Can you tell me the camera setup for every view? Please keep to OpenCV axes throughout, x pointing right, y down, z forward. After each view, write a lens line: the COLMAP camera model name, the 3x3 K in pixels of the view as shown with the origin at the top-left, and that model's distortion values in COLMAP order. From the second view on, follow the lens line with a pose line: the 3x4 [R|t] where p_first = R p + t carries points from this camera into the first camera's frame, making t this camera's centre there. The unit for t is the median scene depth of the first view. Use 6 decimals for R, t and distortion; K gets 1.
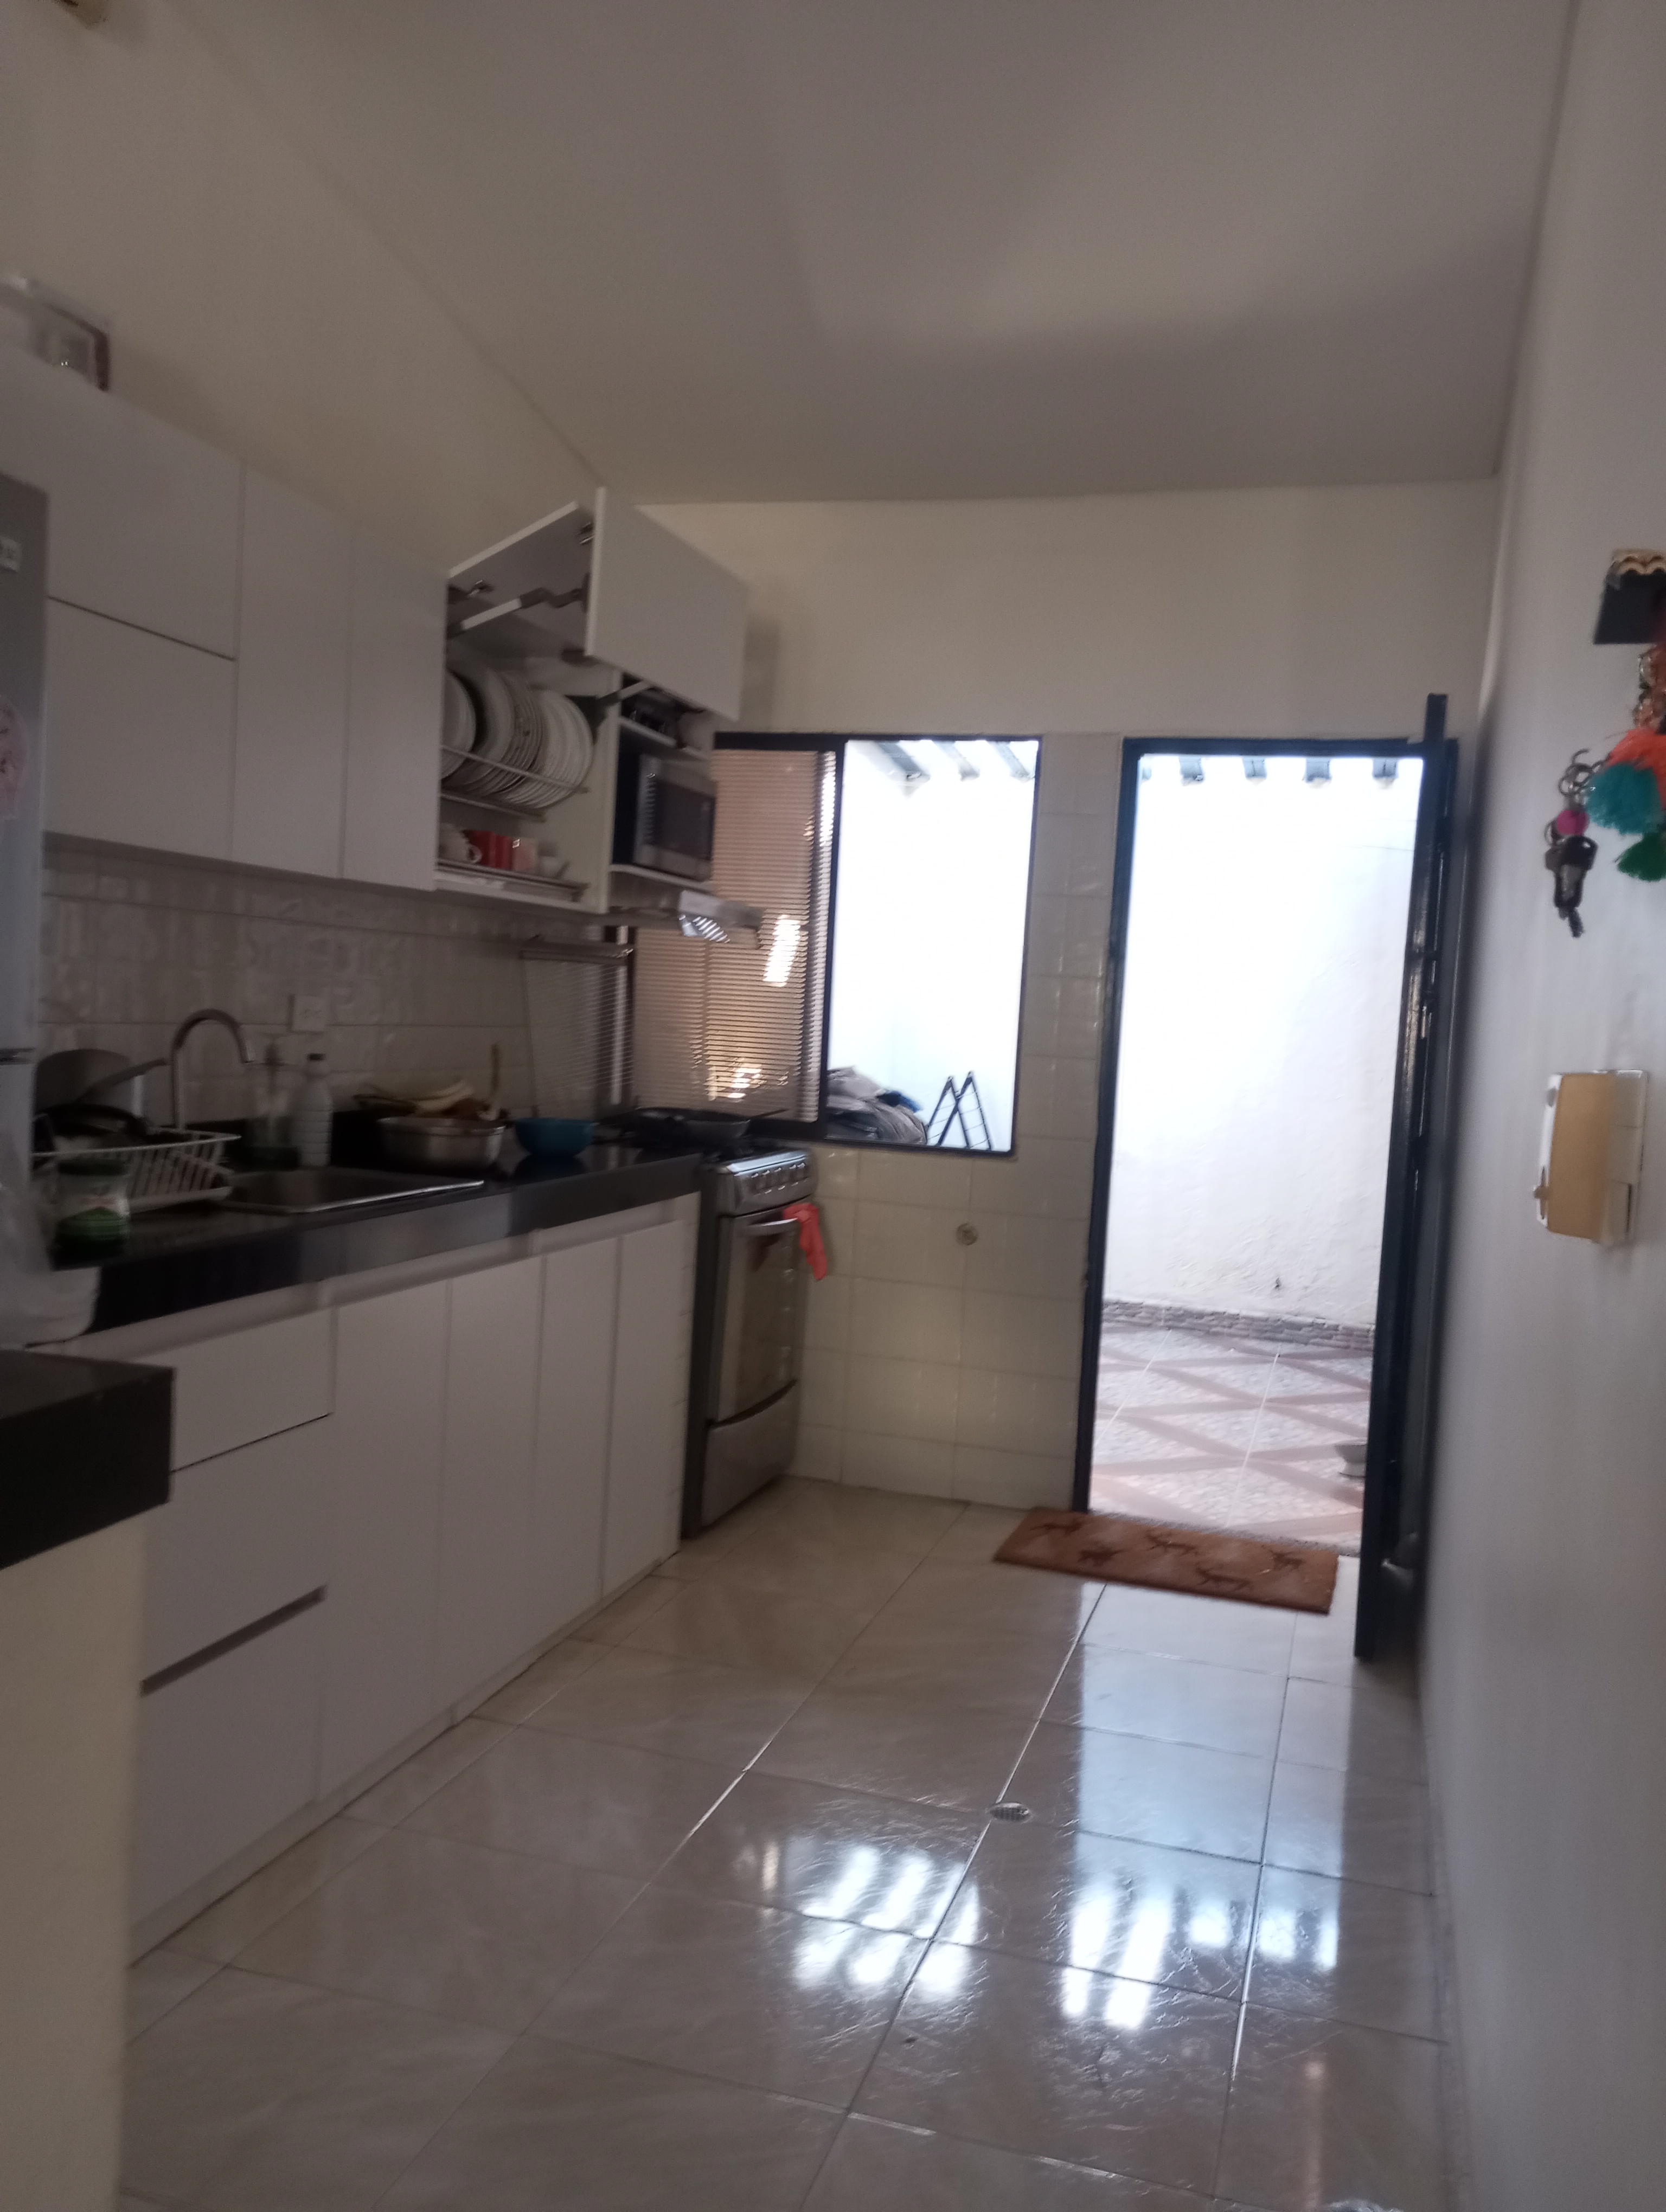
lens RADIAL K [[1829.7, 0, 833.0], [0, 1829.7, 1106.0], [0, 0, 1]] dist [0.138889, 0.000111]
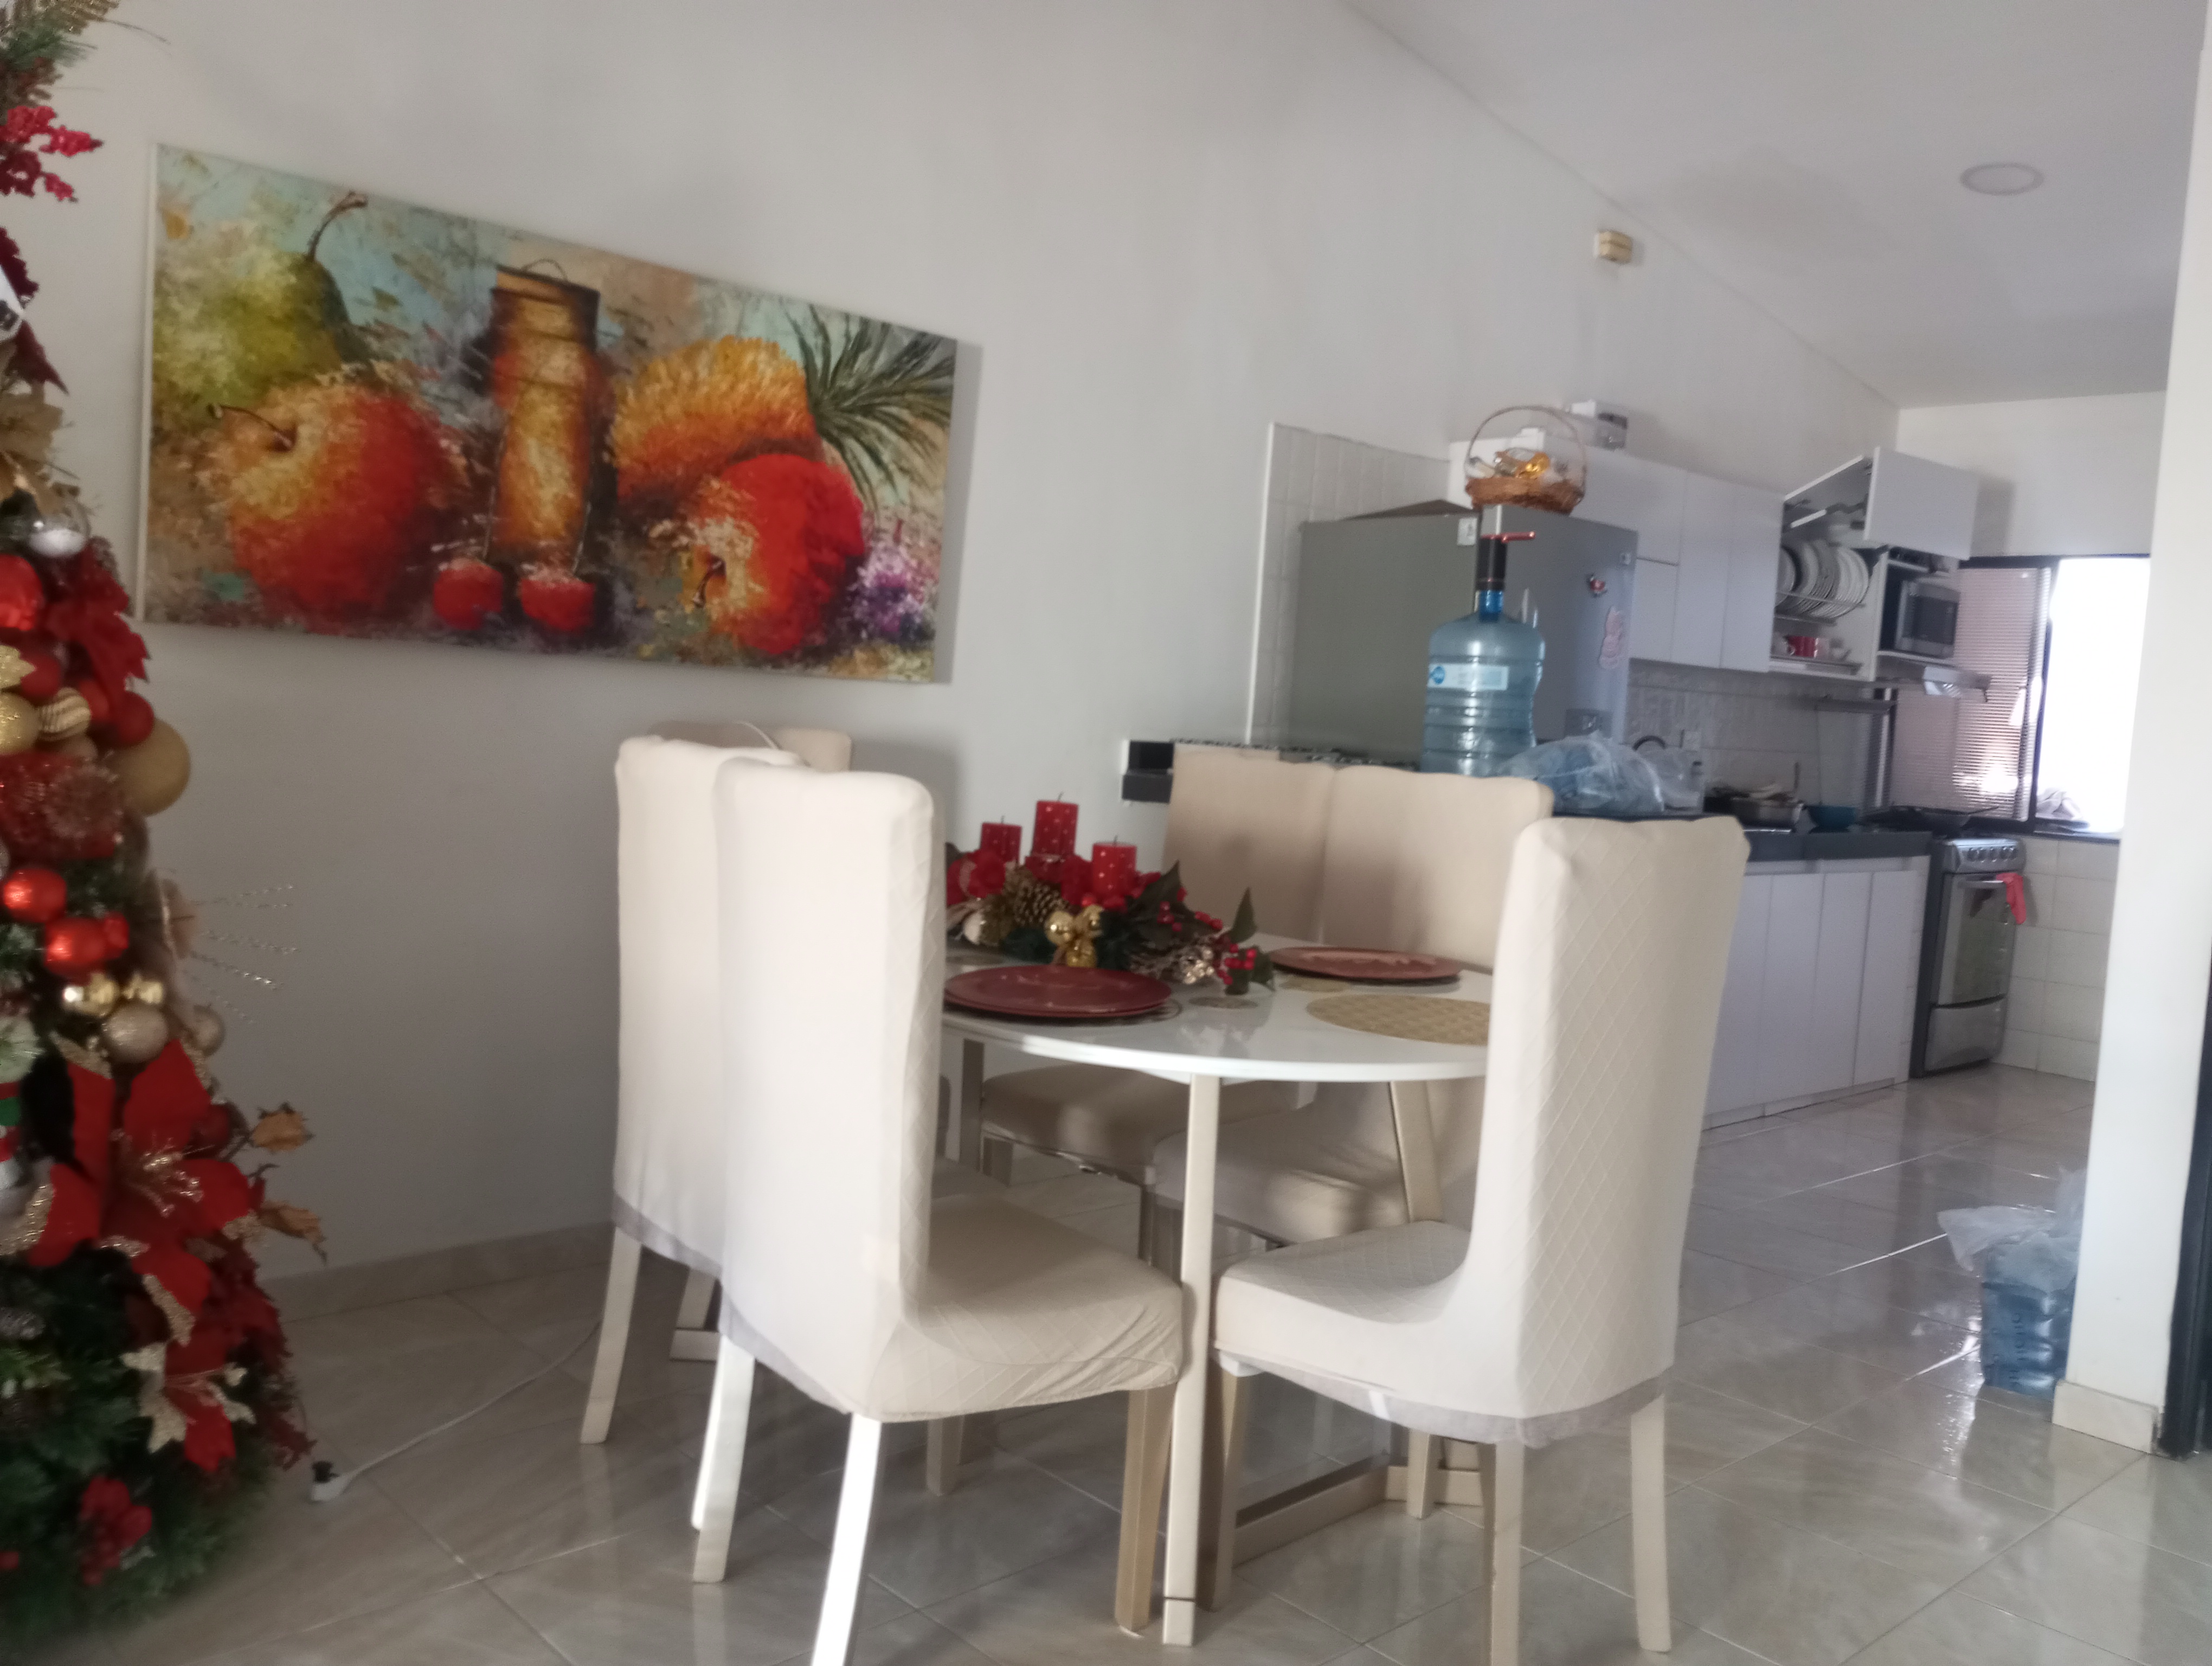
lens RADIAL K [[1709.5, 0, 1106.0], [0, 1709.5, 833.0], [0, 0, 1]] dist [-0.000168, -0.001844]
pose [[0.849316, 0.032115, -0.526907, 0.102508], [-0.039296, 0.999225, -0.002439, 0.060257], [0.526420, 0.022777, 0.849919, -0.648455]]
